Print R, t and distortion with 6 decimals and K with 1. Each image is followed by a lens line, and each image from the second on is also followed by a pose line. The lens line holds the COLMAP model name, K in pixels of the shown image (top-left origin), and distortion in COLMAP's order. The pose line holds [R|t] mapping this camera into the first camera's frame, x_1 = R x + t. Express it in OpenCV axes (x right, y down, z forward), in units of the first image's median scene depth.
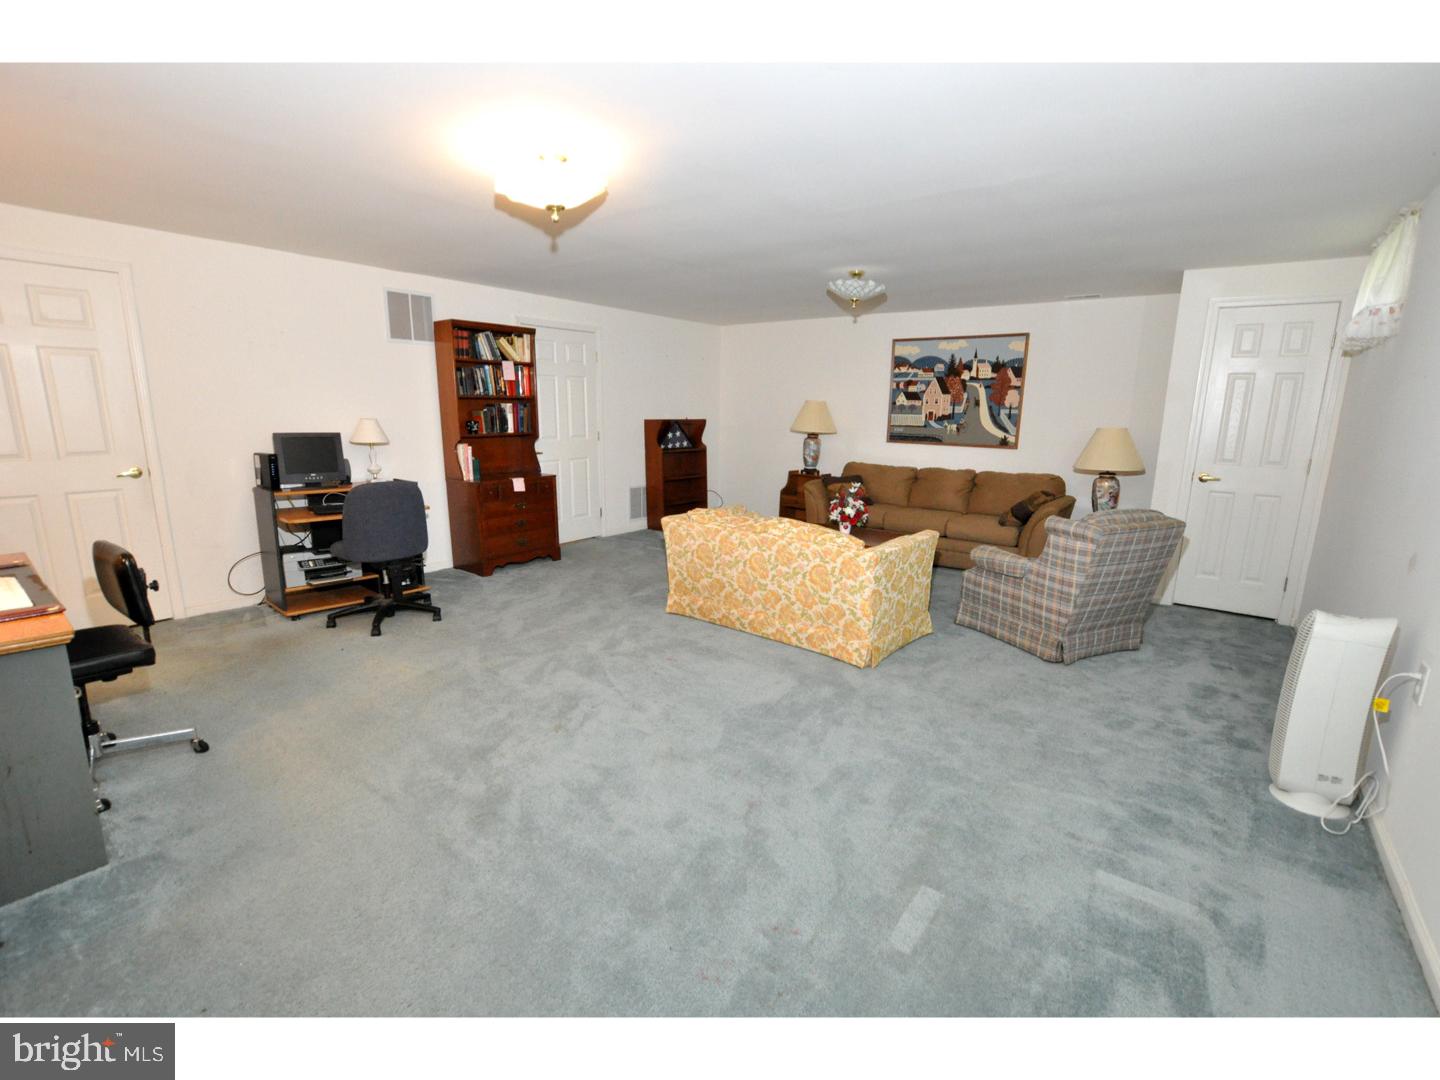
lens RADIAL K [[632.3, 0, 729.0], [0, 632.3, 536.8], [0, 0, 1]] dist [-0.017021, 0.000654]
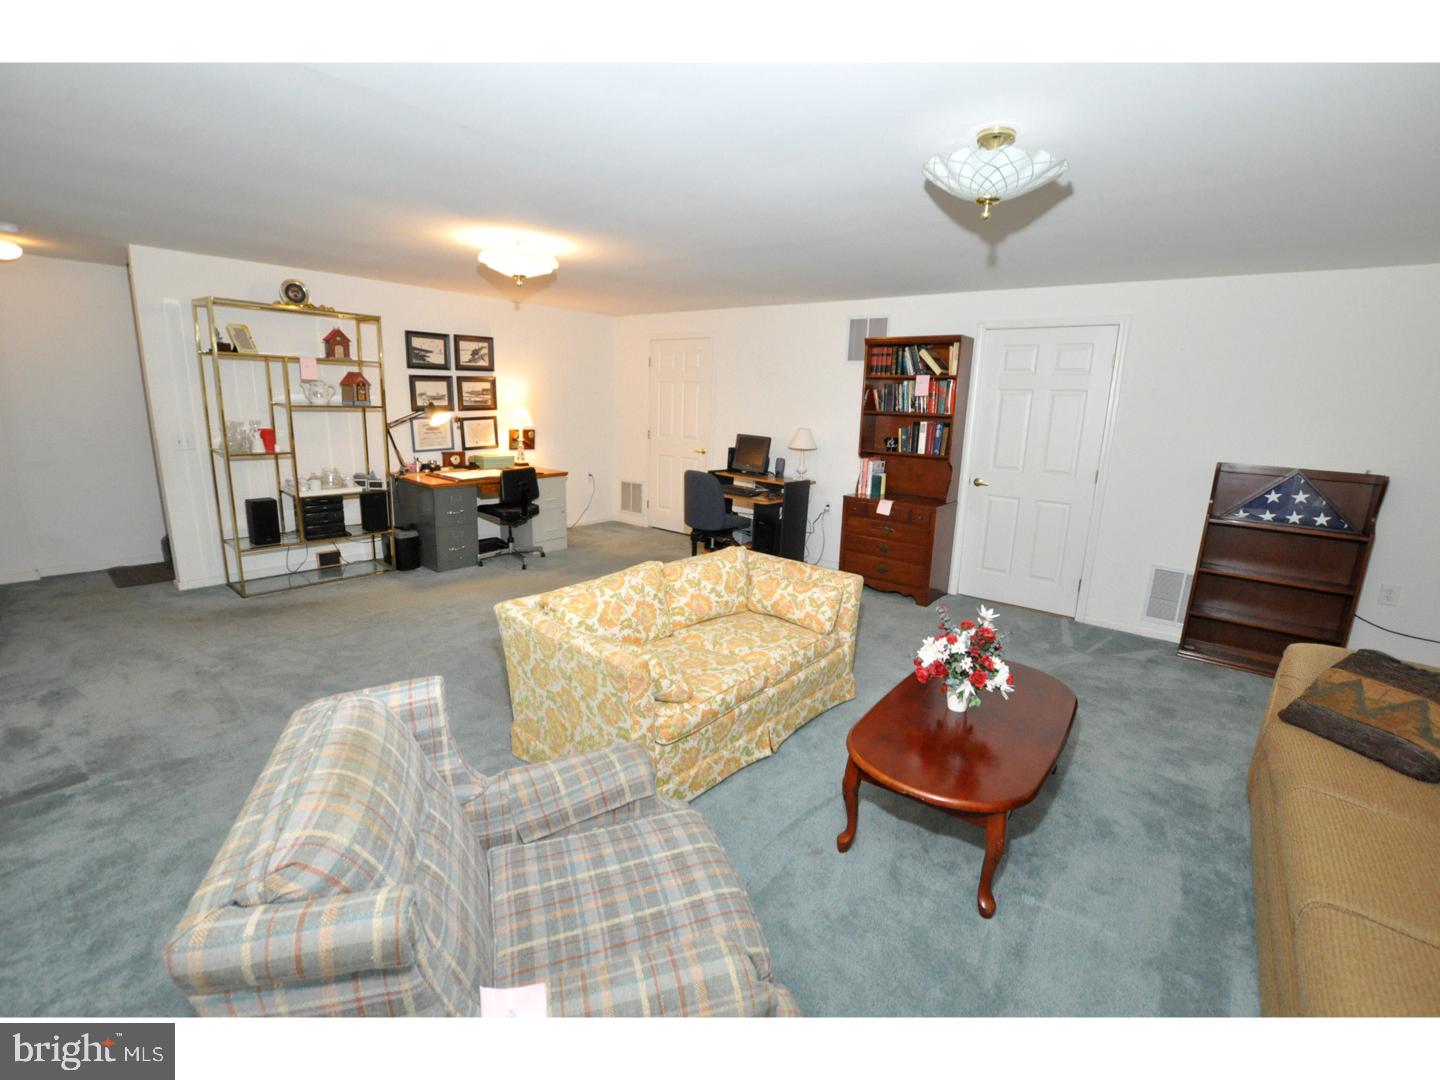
lens RADIAL K [[632.3, 0, 729.0], [0, 632.3, 536.8], [0, 0, 1]] dist [-0.017021, 0.000654]
pose [[-0.017578, 0.205753, -0.978446, 0.586157], [-0.232388, 0.950957, 0.204147, -0.175834], [0.972464, 0.230968, 0.031098, 0.743337]]
